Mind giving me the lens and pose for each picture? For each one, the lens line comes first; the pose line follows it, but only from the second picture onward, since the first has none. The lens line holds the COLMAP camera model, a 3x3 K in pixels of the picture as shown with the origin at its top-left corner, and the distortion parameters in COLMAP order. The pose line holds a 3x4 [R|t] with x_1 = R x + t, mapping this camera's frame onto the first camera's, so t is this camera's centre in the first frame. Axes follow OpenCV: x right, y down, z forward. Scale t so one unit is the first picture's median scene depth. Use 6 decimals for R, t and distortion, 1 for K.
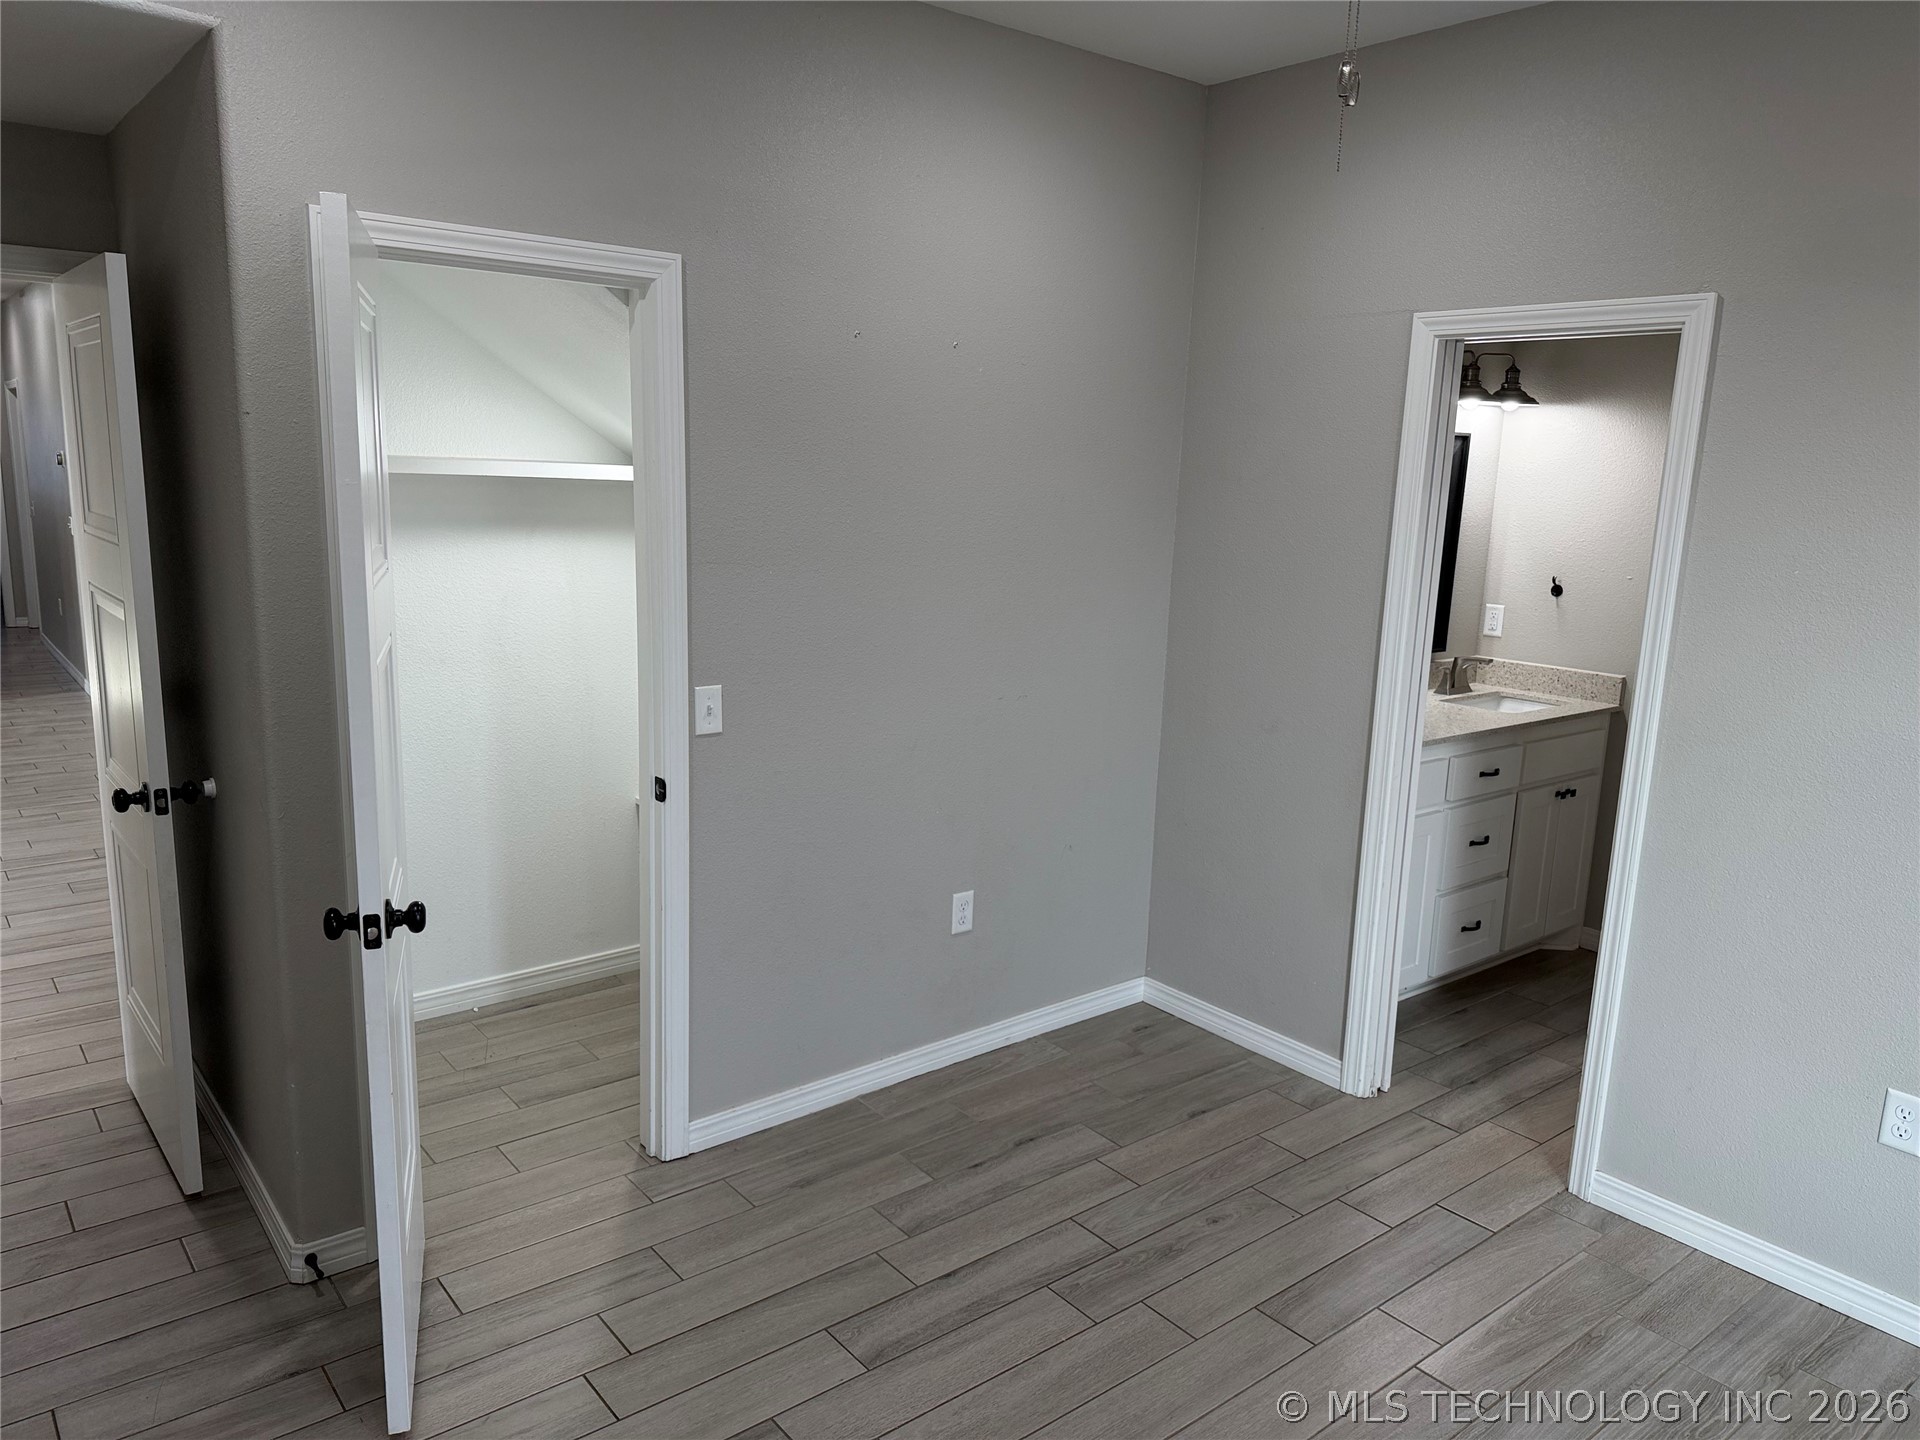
lens RADIAL K [[1361.1, 0, 942.5], [0, 1361.1, 705.2], [0, 0, 1]] dist [0.005671, -0.004626]
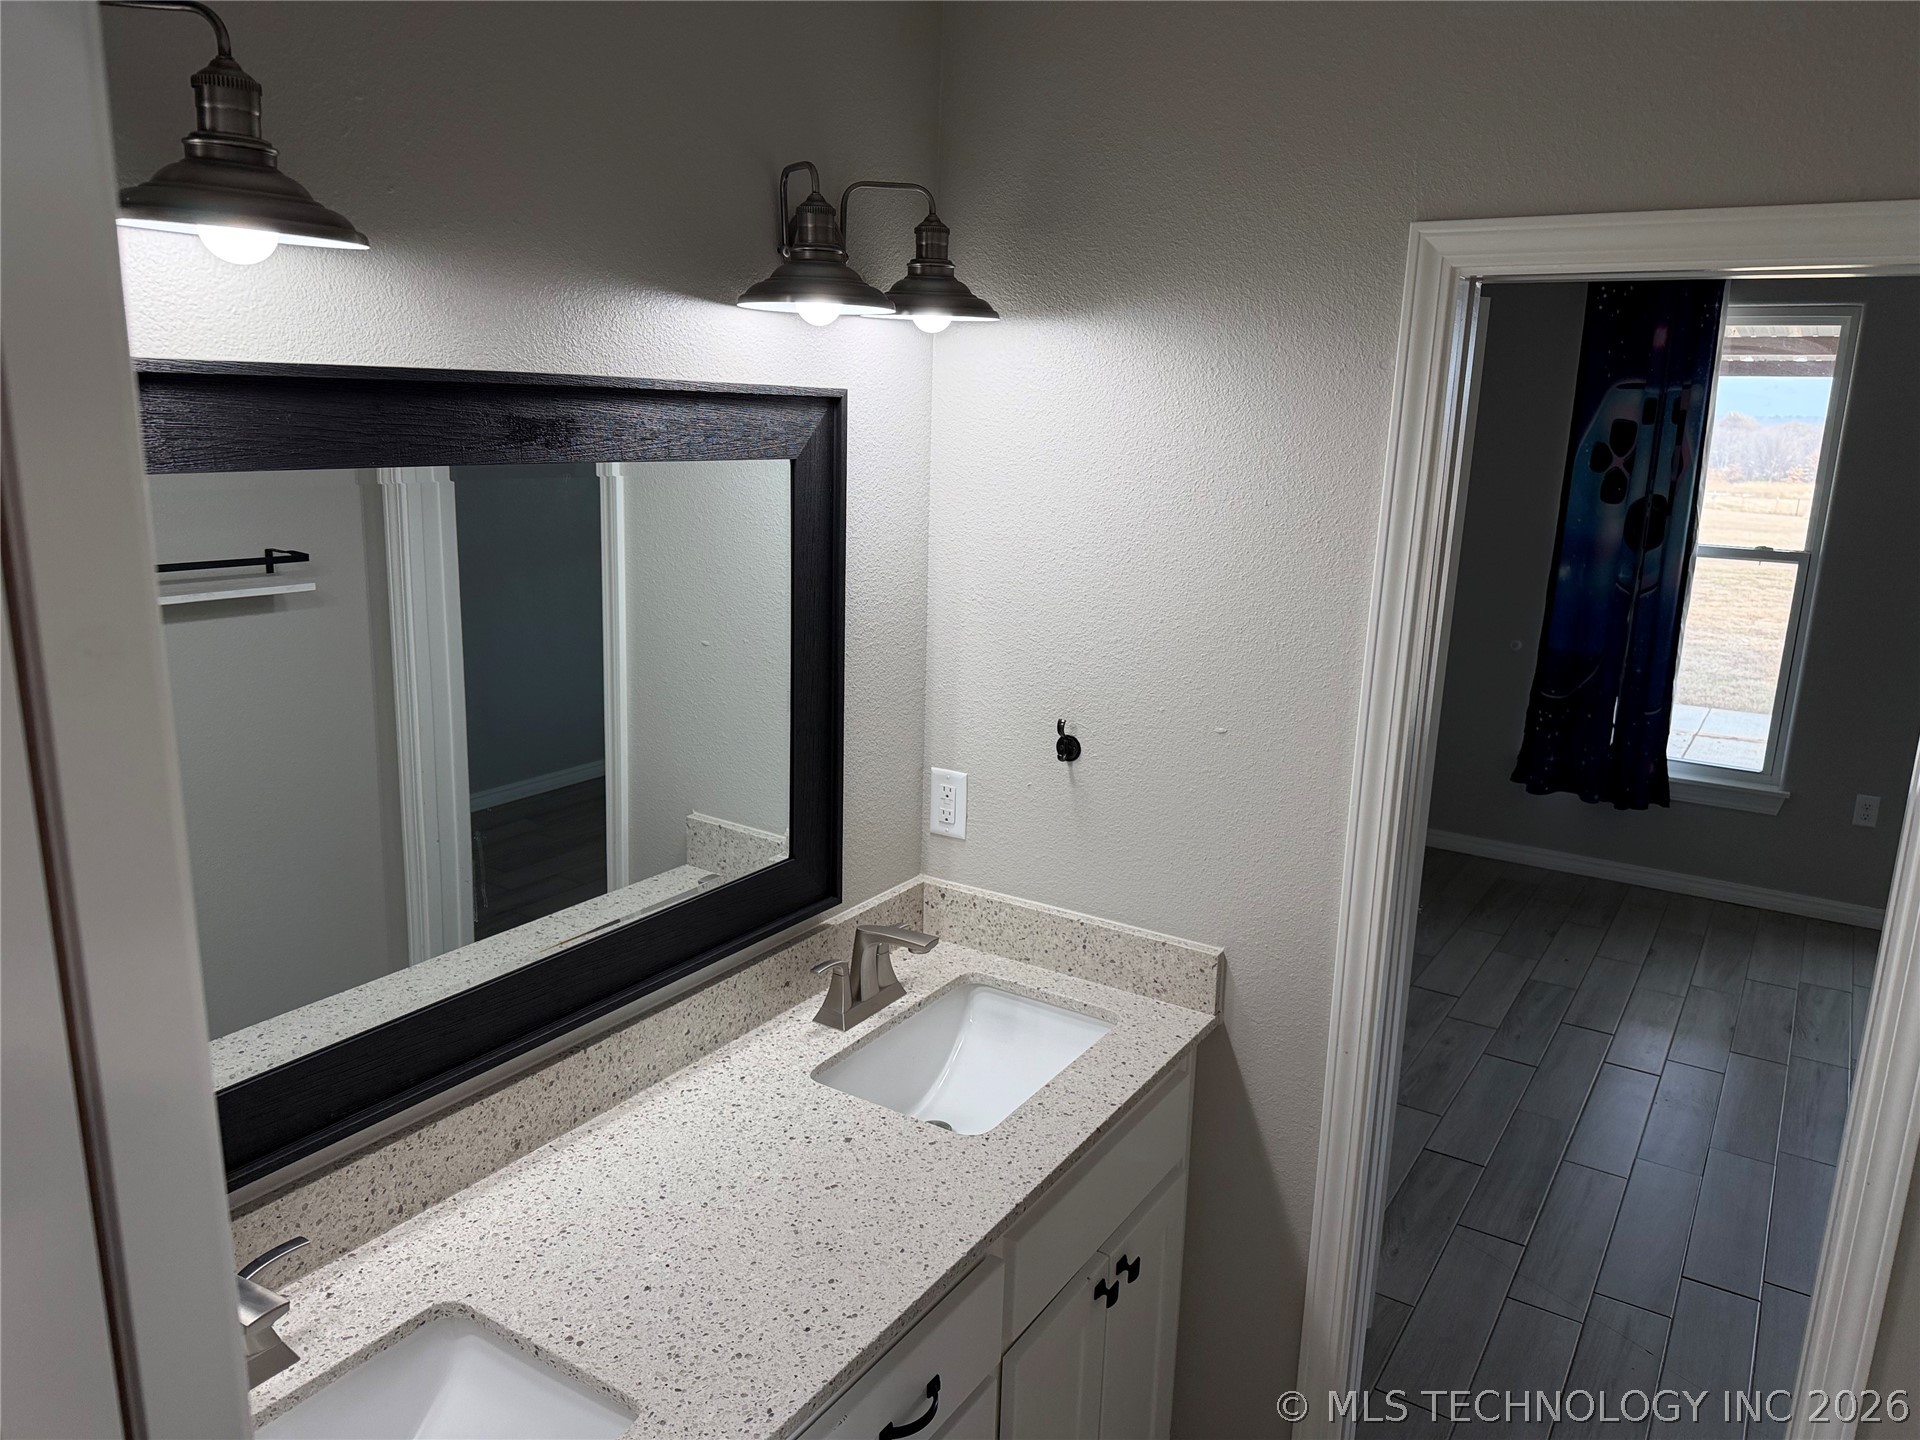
lens RADIAL K [[1361.1, 0, 958.7], [0, 1361.1, 732.6], [0, 0, 1]] dist [0.005671, -0.004626]
pose [[0.944782, -0.090651, 0.314912, 0.284332], [0.068502, 0.994380, 0.080727, -0.129951], [-0.320460, -0.054698, 0.945682, 0.607011]]
